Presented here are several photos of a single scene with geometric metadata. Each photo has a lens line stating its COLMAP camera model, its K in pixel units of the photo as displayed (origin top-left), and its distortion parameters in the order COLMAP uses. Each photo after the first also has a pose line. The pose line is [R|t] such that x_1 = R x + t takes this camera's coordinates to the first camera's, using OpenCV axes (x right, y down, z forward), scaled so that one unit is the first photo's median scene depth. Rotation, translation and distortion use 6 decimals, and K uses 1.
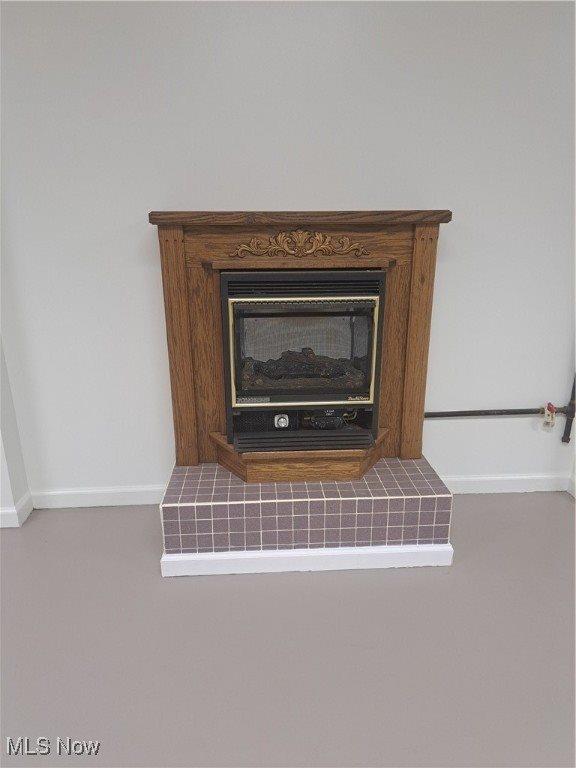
lens RADIAL K [[549.2, 0, 288.3], [0, 549.2, 402.5], [0, 0, 1]] dist [0.074478, -0.067962]
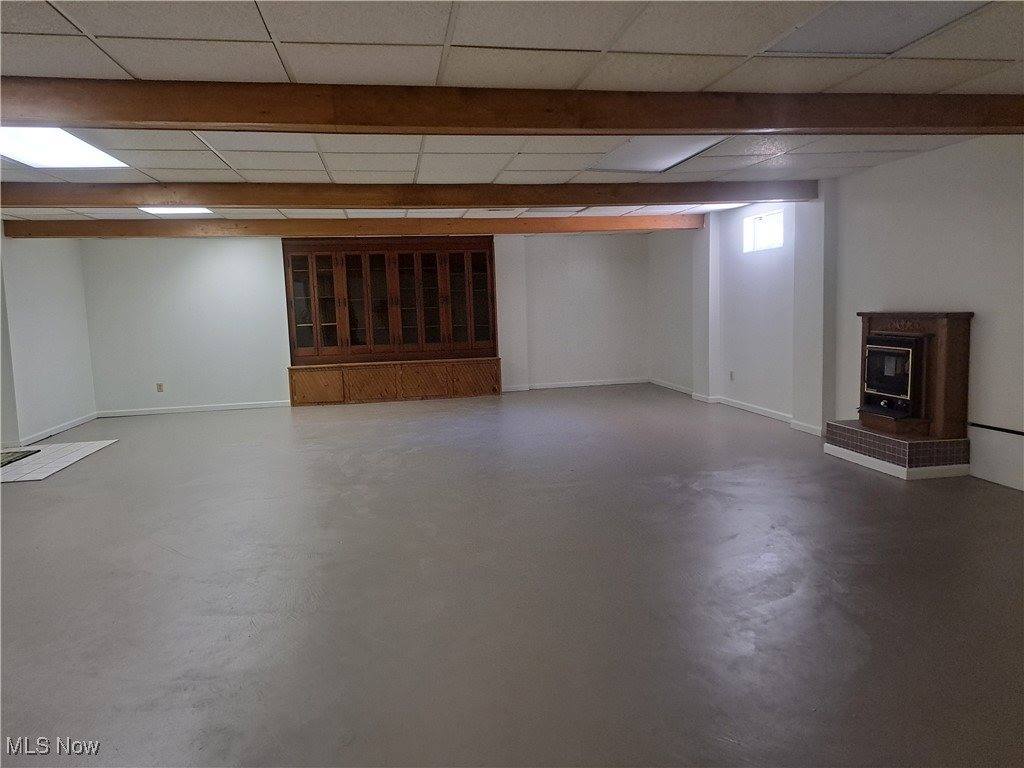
lens RADIAL K [[732.3, 0, 526.0], [0, 732.3, 378.7], [0, 0, 1]] dist [0.074478, -0.067962]
pose [[0.121562, 0.104969, -0.987018, 2.884373], [-0.291522, 0.954313, 0.065587, 0.172655], [0.948809, 0.279765, 0.146609, -0.859395]]
